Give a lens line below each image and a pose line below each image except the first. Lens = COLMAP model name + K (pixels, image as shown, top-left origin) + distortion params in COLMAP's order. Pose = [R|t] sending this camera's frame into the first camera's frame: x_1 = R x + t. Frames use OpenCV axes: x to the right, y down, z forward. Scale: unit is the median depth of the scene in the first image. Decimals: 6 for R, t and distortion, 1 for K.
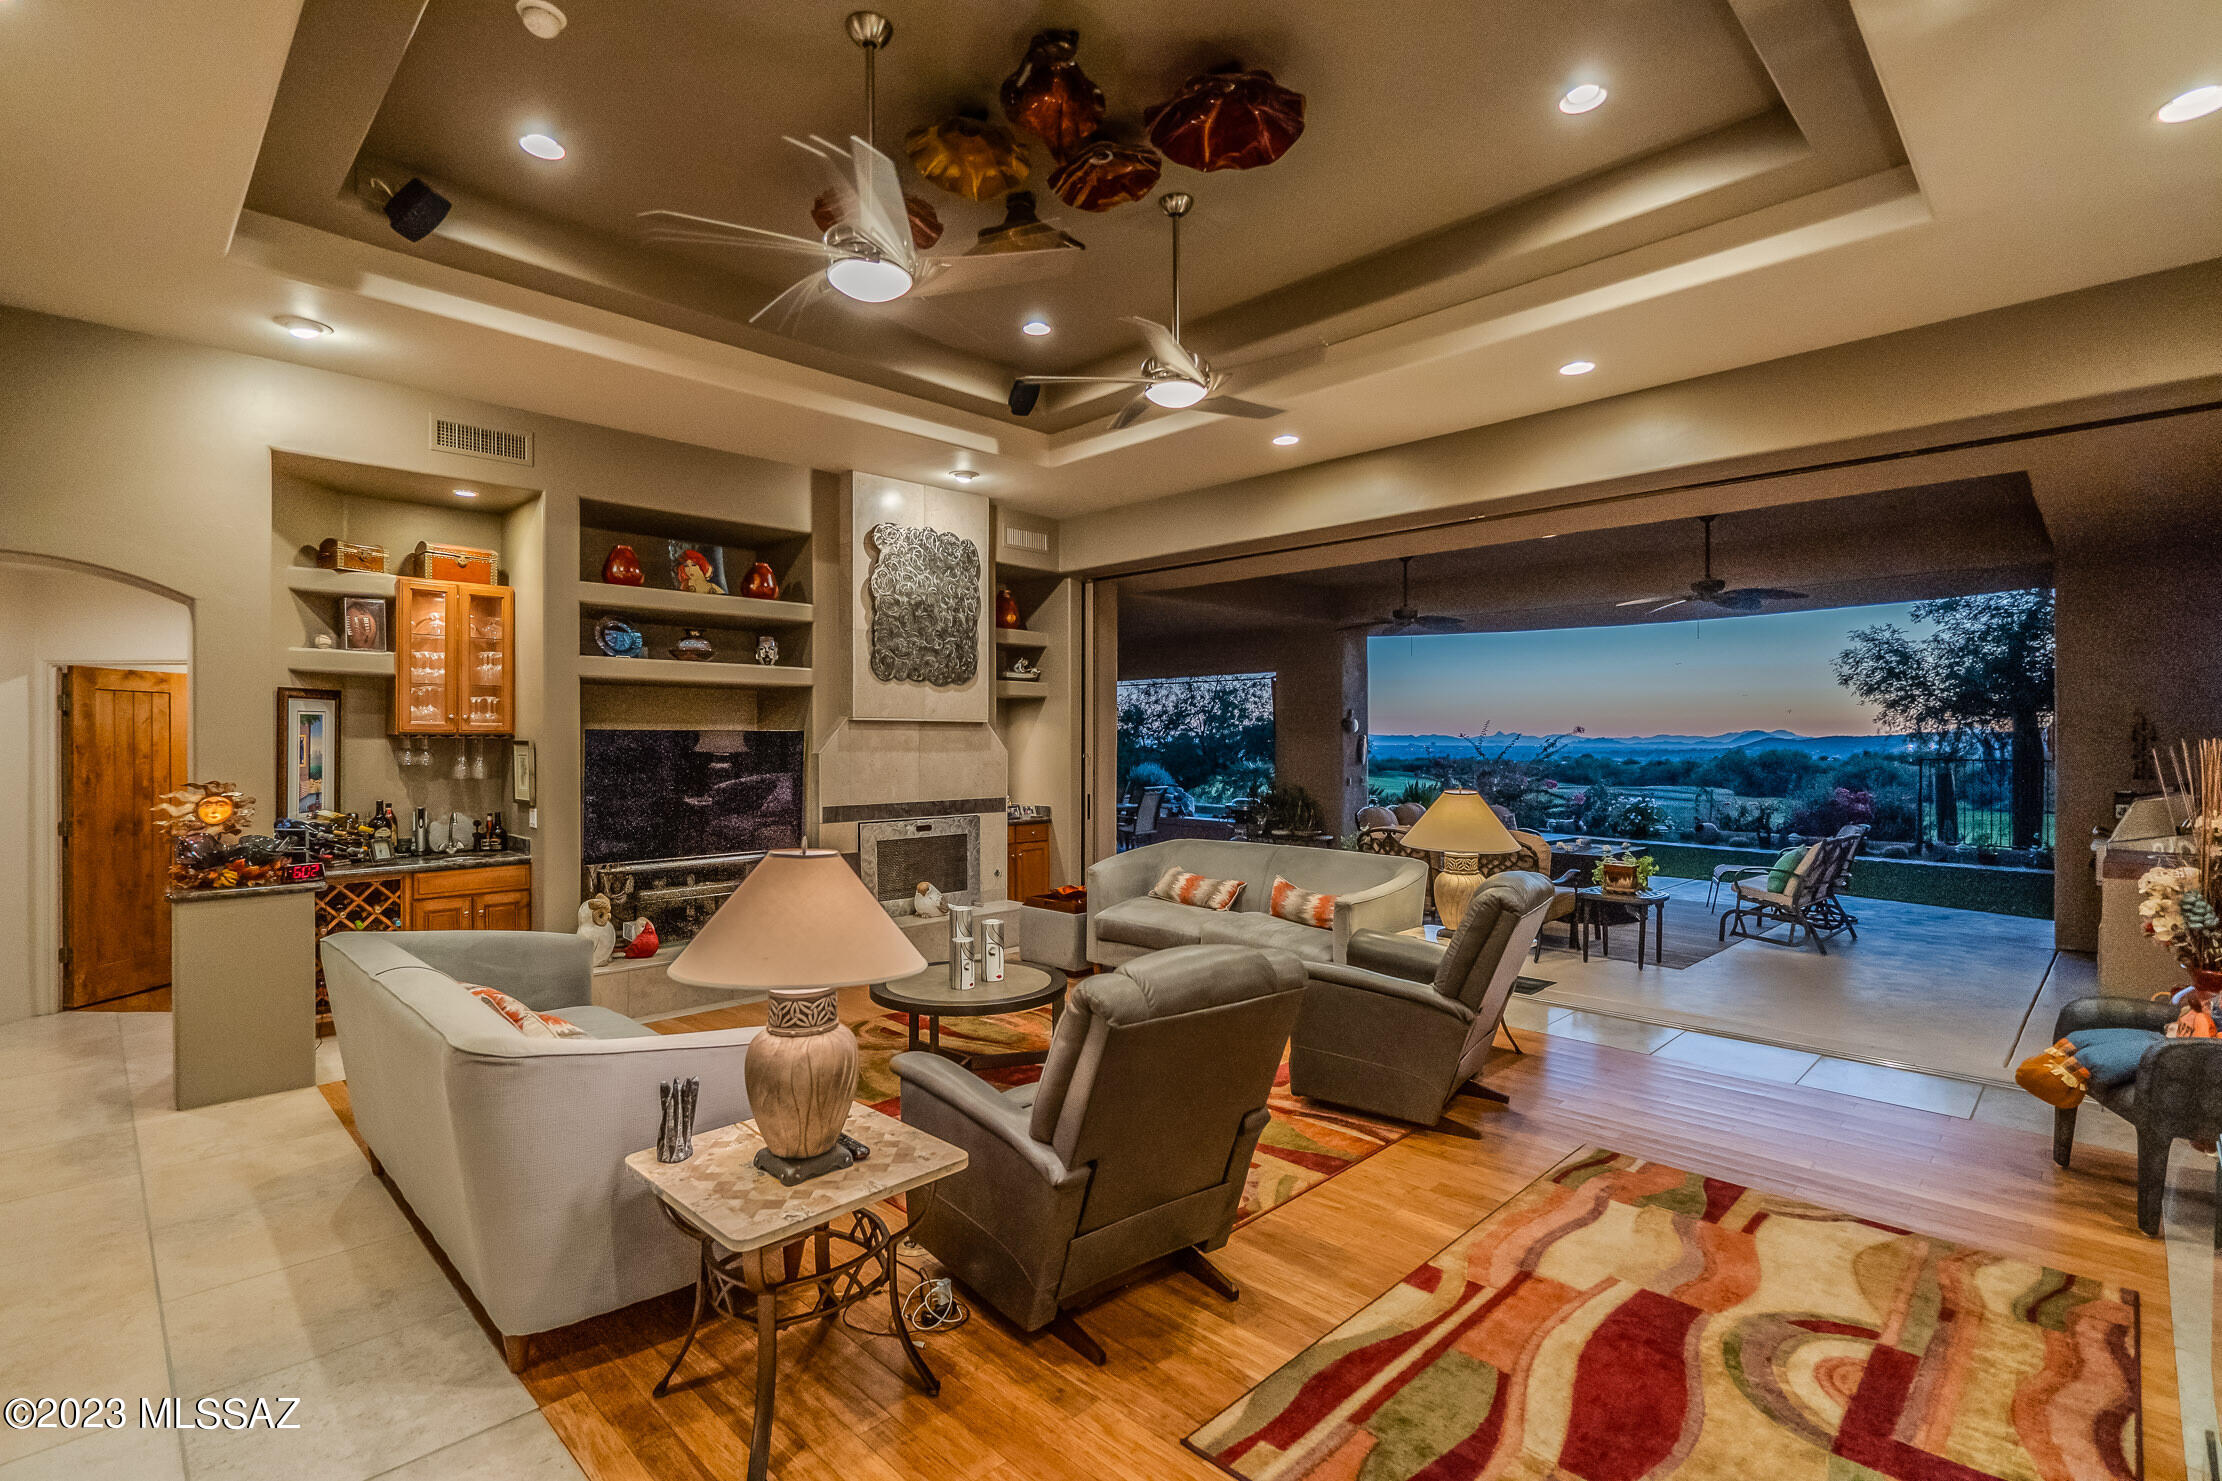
lens RADIAL K [[1019.4, 0, 1043.7], [0, 1019.4, 774.7], [0, 0, 1]] dist [-0.007571, 0.004137]
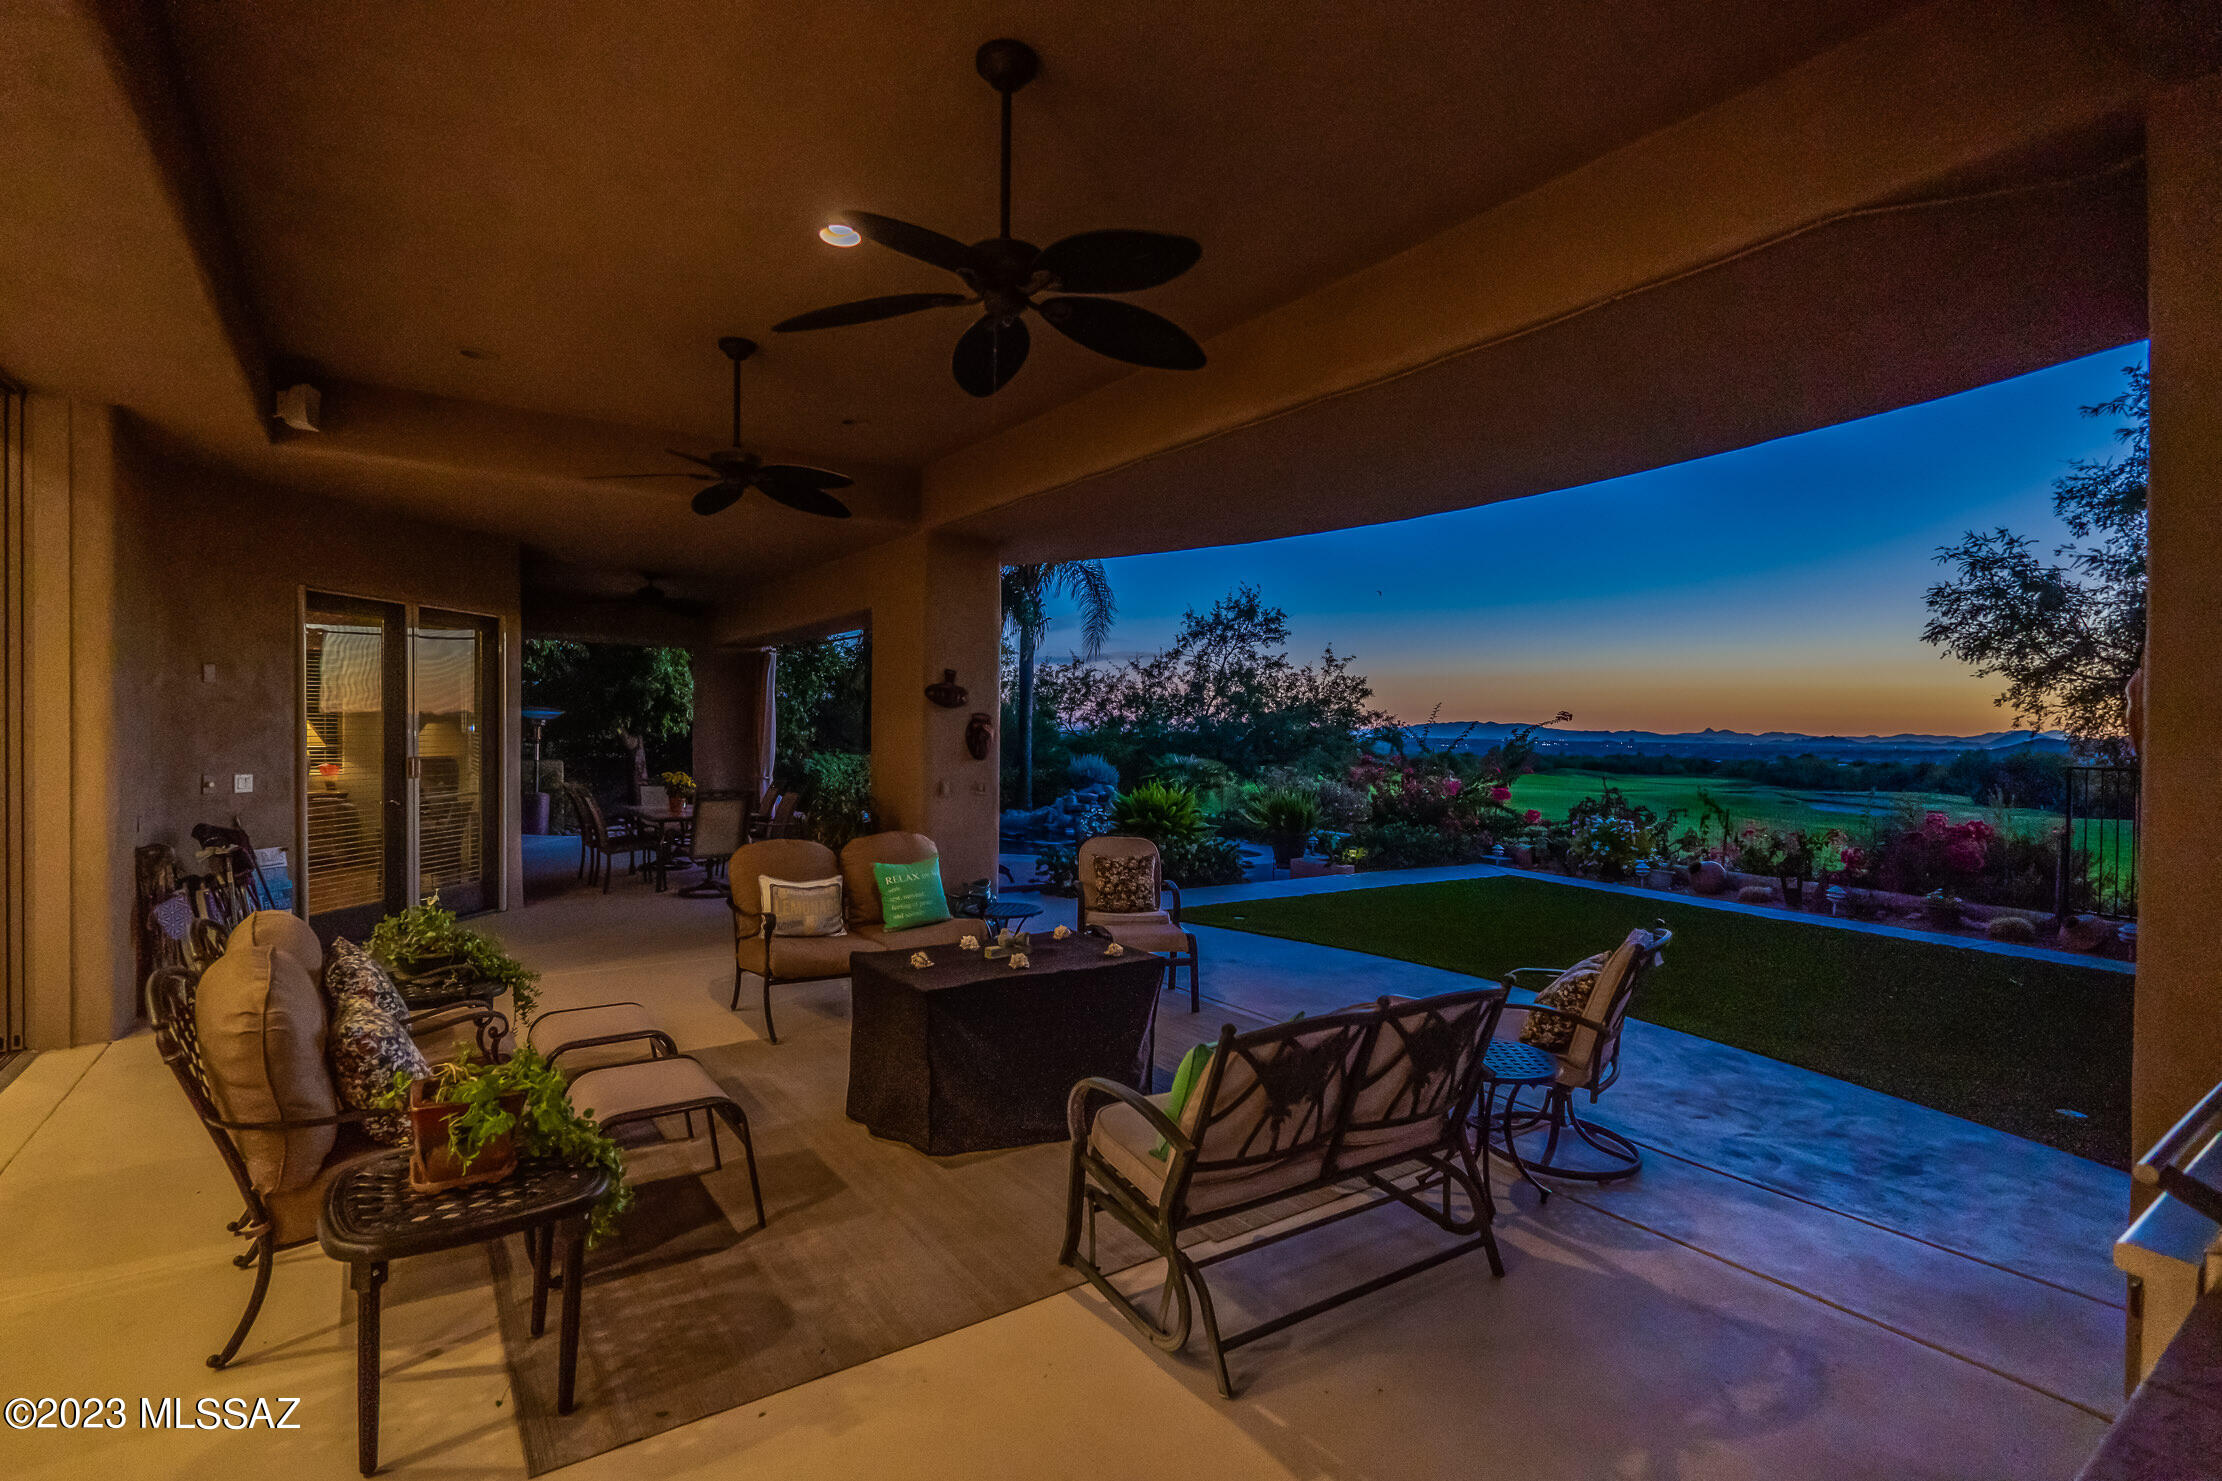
lens RADIAL K [[1019.4, 0, 1018.8], [0, 1019.4, 757.1], [0, 0, 1]] dist [-0.007571, 0.004137]
pose [[0.987625, 0.017429, -0.155864, 1.468065], [-0.018529, 0.999813, -0.005609, -0.027162], [0.155737, 0.008428, 0.987763, 1.366014]]
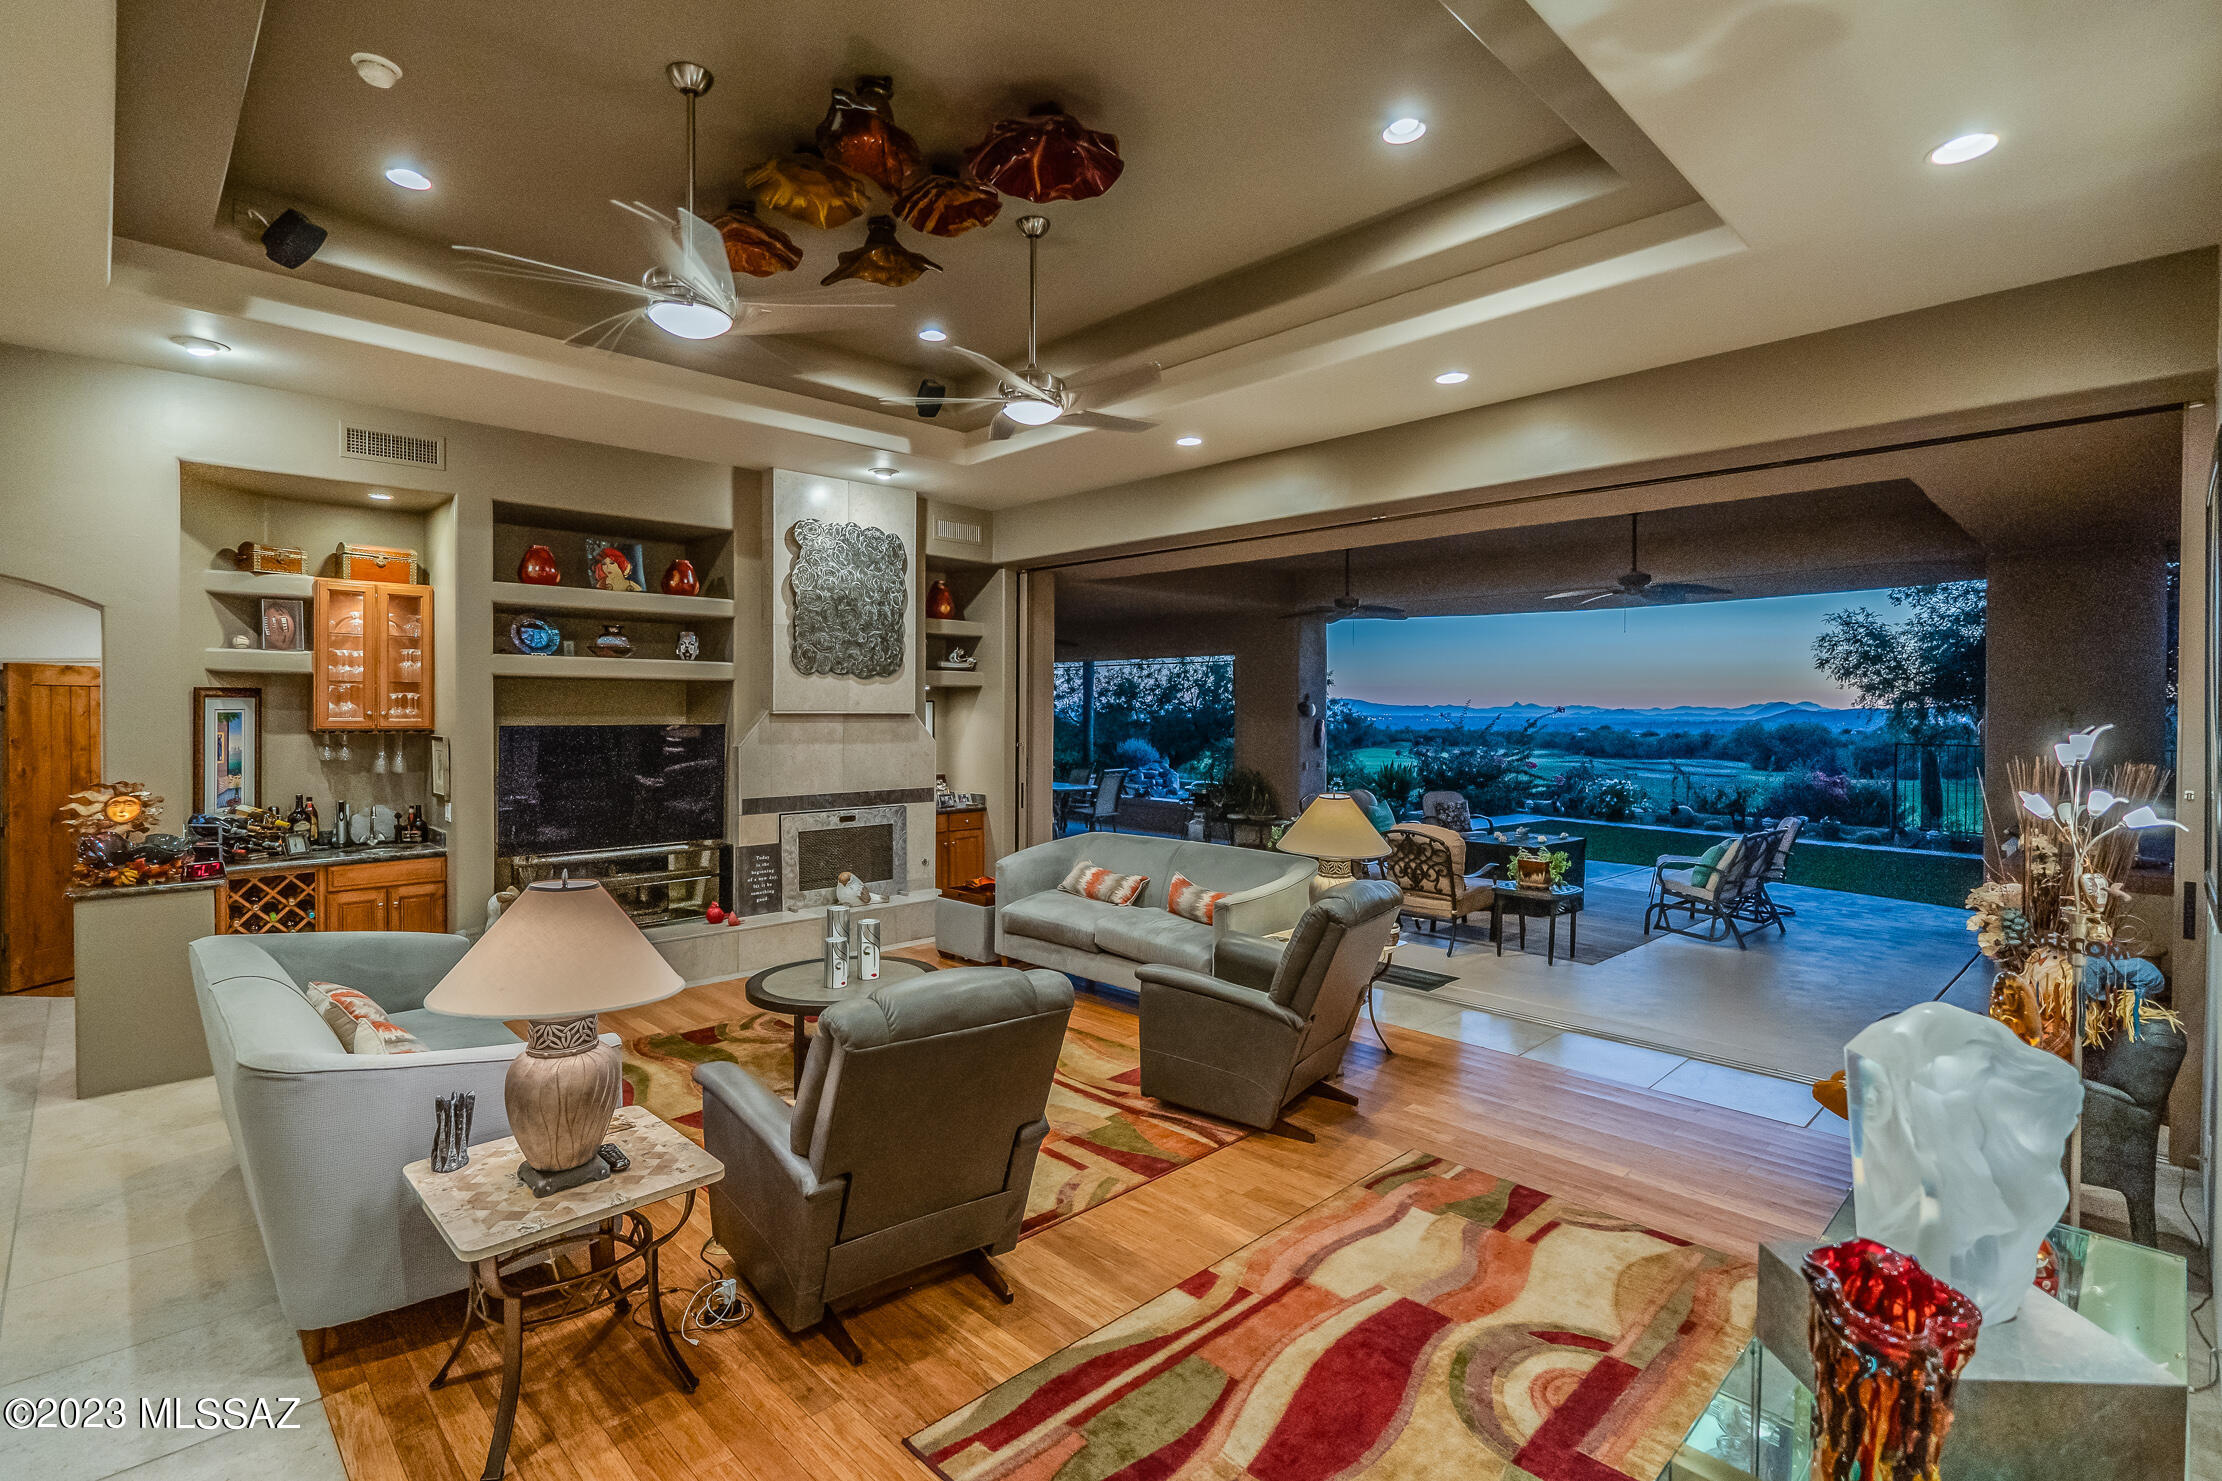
lens RADIAL K [[1019.4, 0, 1030.8], [0, 1019.4, 756.6], [0, 0, 1]] dist [-0.007571, 0.004137]
pose [[0.999827, 0.005525, -0.017738, 0.145077], [-0.005321, 0.999919, 0.011551, -0.038653], [0.017801, -0.011454, 0.999776, -0.028746]]
